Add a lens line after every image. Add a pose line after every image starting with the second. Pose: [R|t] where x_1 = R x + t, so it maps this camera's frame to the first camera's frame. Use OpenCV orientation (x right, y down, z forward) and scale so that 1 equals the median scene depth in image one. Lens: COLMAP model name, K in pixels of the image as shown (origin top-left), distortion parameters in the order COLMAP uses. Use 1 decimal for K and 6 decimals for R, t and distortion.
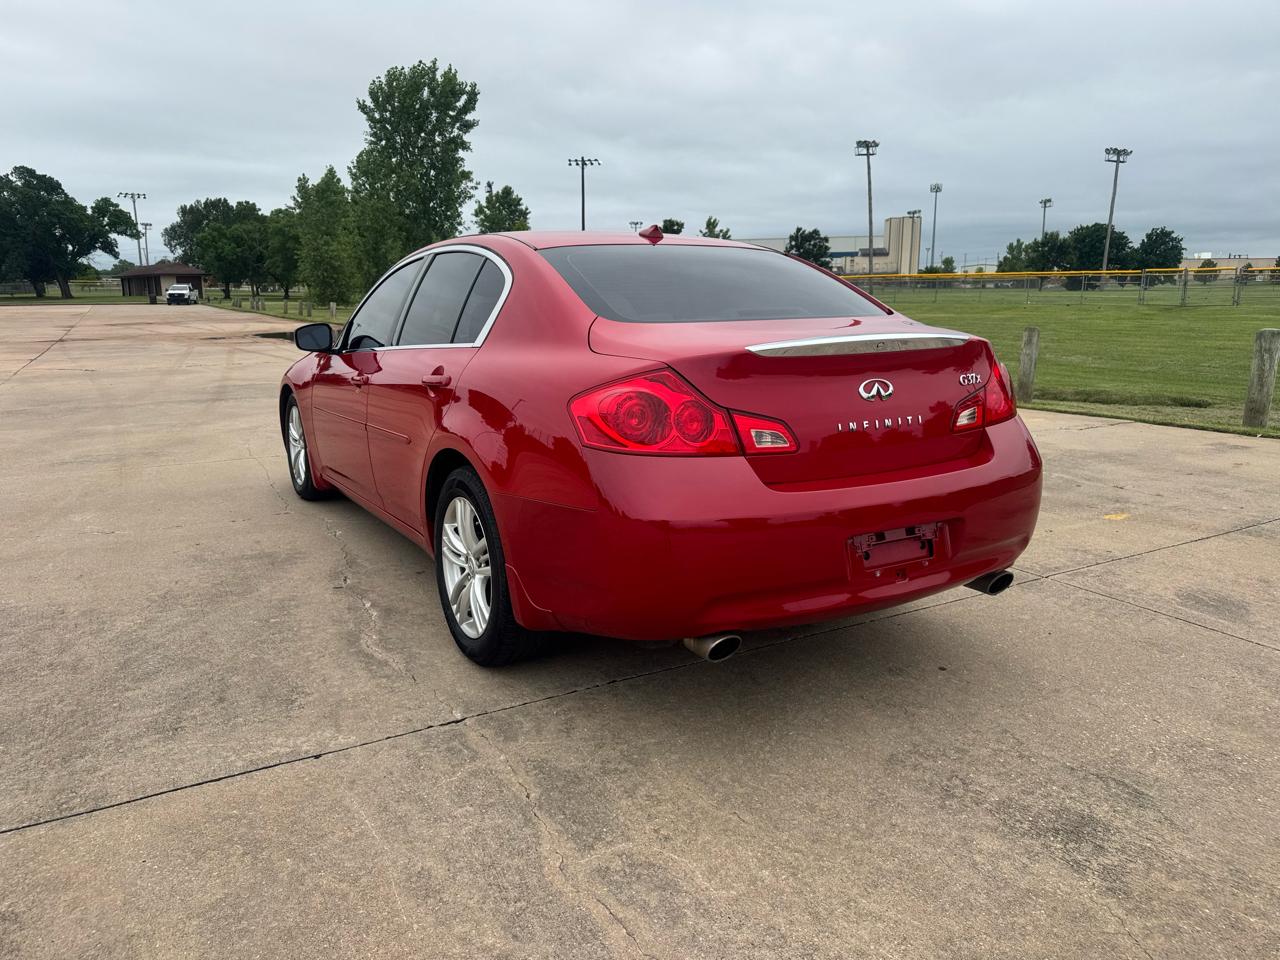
lens RADIAL K [[899.9, 0, 625.3], [0, 899.9, 490.6], [0, 0, 1]] dist [0.043009, -0.050618]
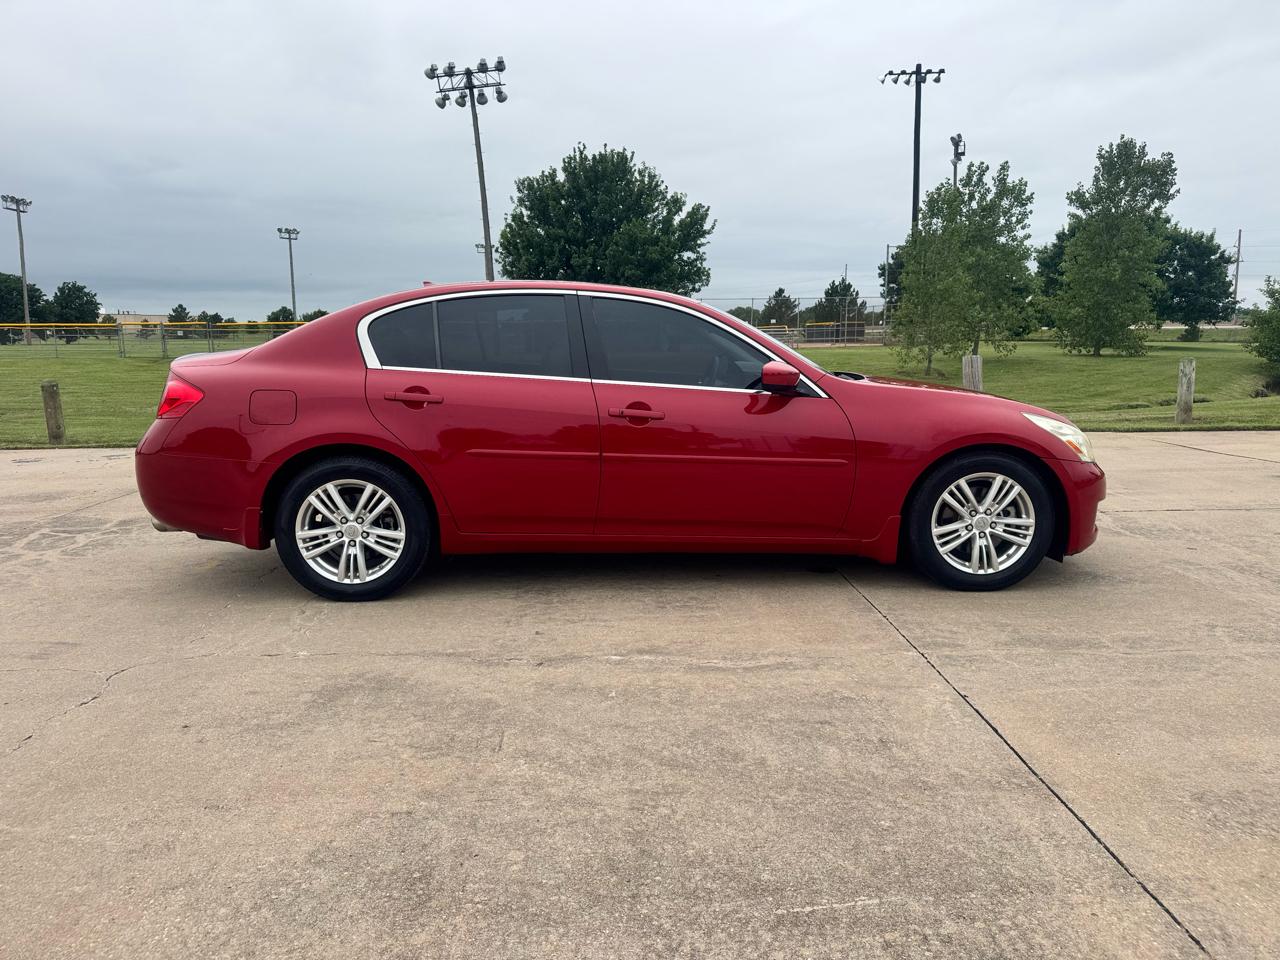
lens RADIAL K [[899.9, 0, 646.6], [0, 899.9, 488.2], [0, 0, 1]] dist [0.043009, -0.050618]
pose [[0.448269, -0.142384, 0.882486, -0.081414], [0.195589, 0.978934, 0.058594, -0.007077], [-0.872238, 0.146339, 0.466674, 0.039513]]
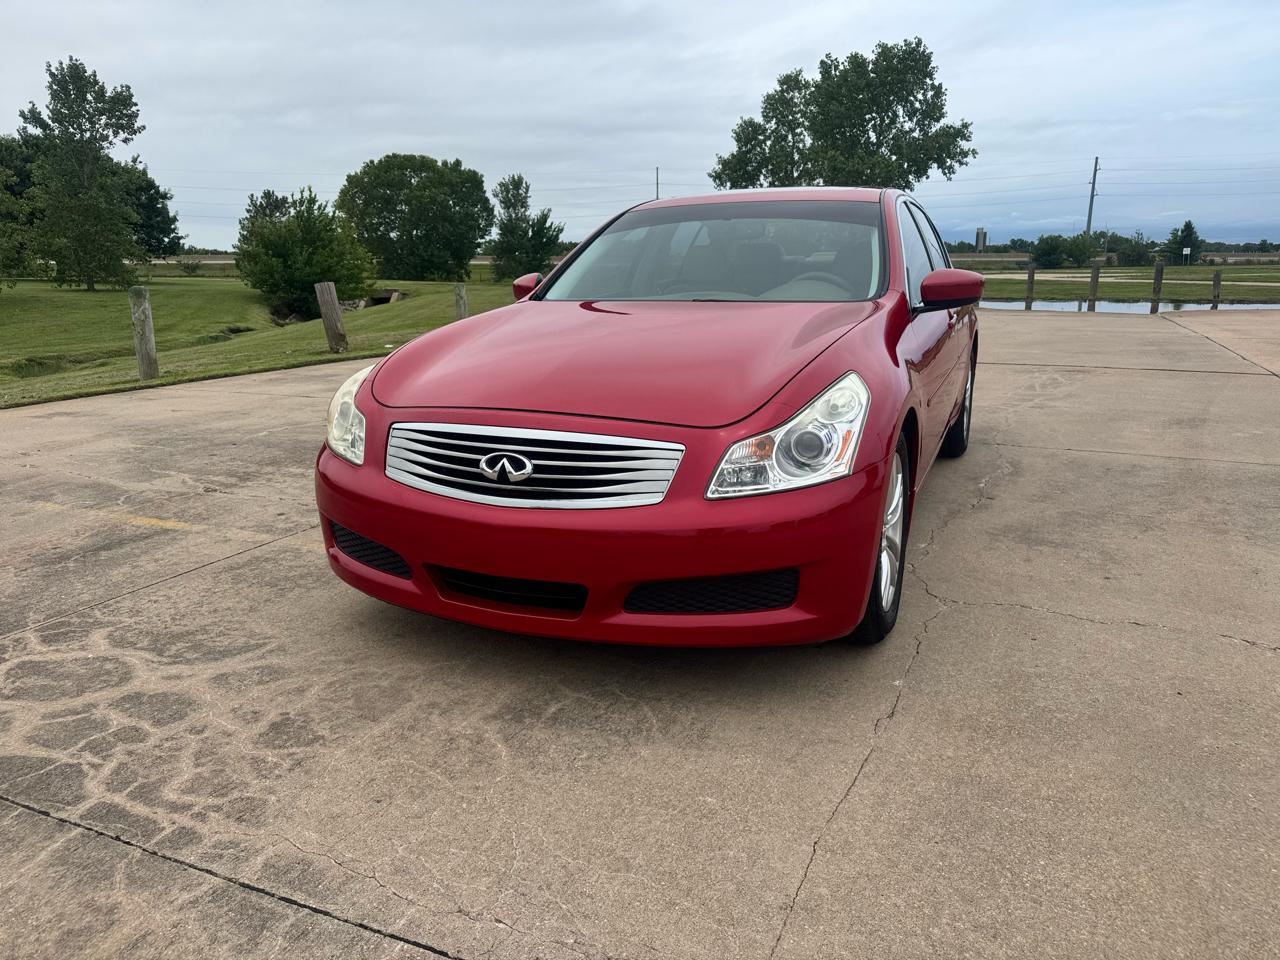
lens RADIAL K [[899.9, 0, 633.5], [0, 899.9, 484.3], [0, 0, 1]] dist [0.043009, -0.050618]
pose [[-0.599597, -0.176291, 0.780644, -0.075816], [0.183399, 0.919211, 0.348449, -0.031255], [-0.779005, 0.352098, -0.518824, 0.156514]]
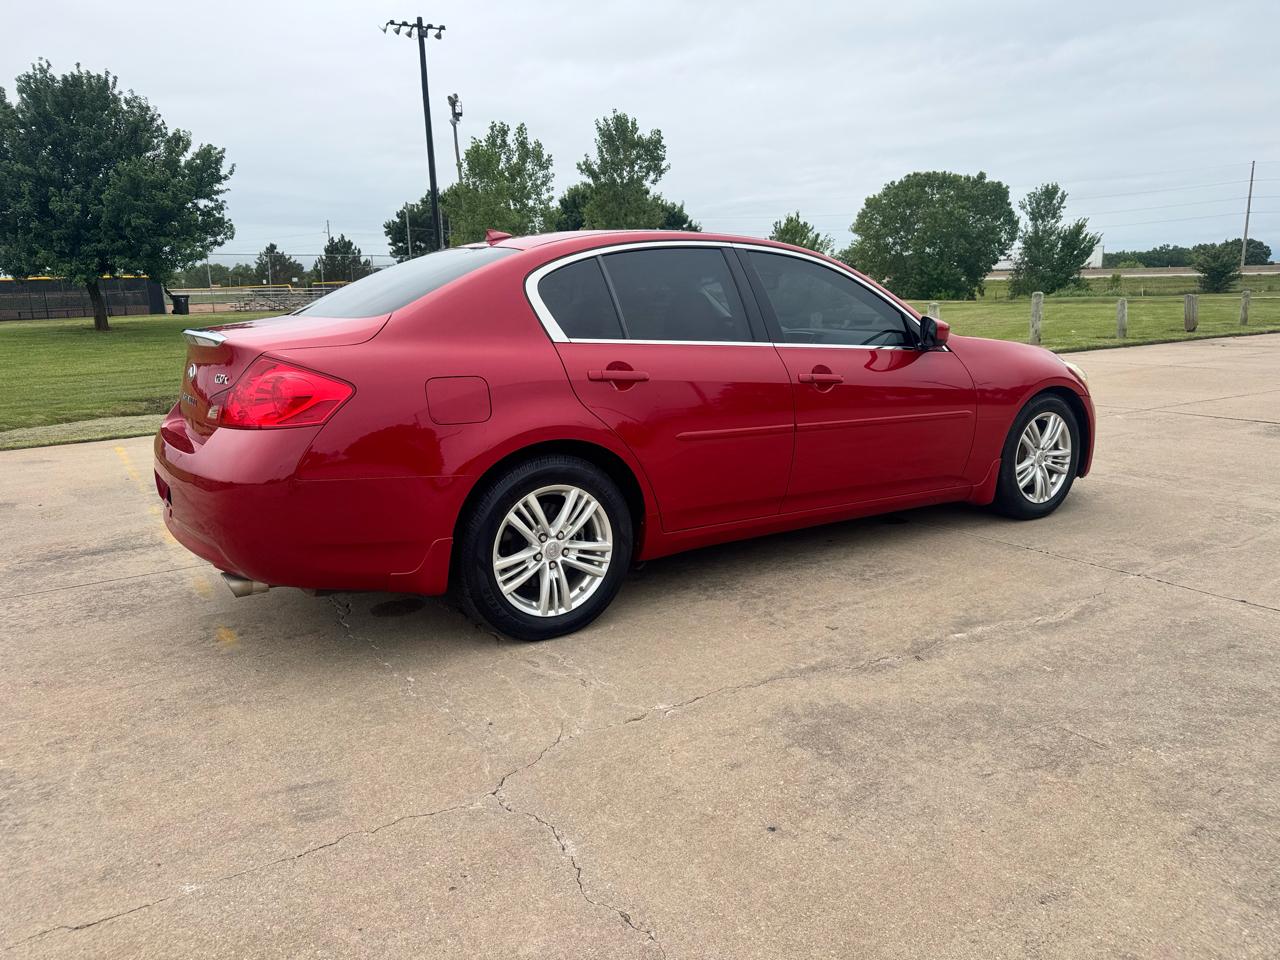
lens RADIAL K [[899.9, 0, 641.2], [0, 899.9, 487.9], [0, 0, 1]] dist [0.043009, -0.050618]
pose [[-0.081109, -0.203492, 0.975711, -0.083911], [0.233062, 0.947925, 0.217071, -0.020947], [-0.969074, 0.245007, -0.029459, 0.098952]]
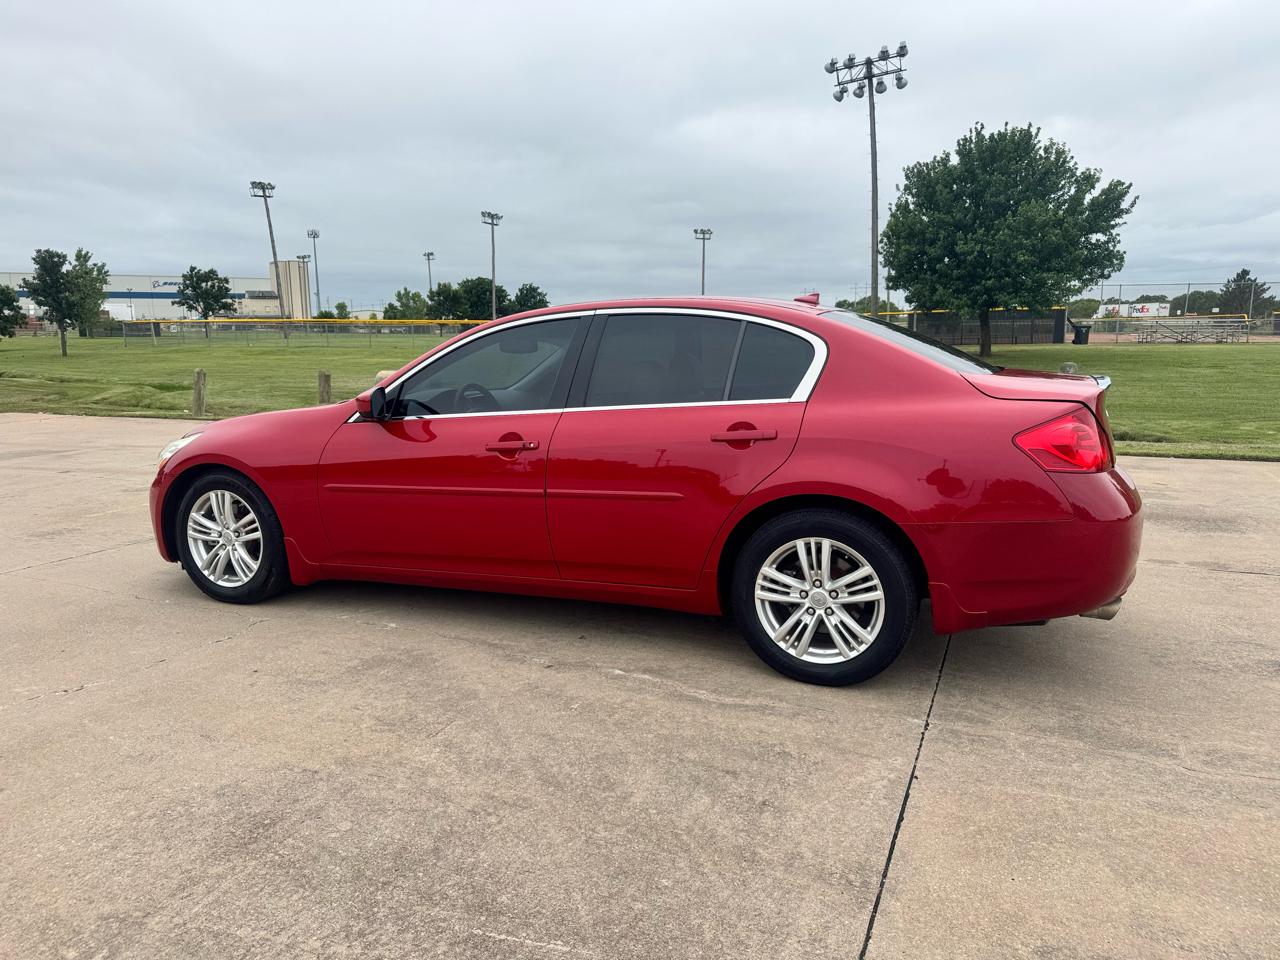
lens RADIAL K [[899.9, 0, 641.5], [0, 899.9, 484.4], [0, 0, 1]] dist [0.043009, -0.050618]
pose [[0.788507, -0.100438, 0.606770, -0.063805], [0.132499, 0.991150, -0.008122, -0.004787], [-0.600584, 0.086801, 0.794836, 0.015347]]
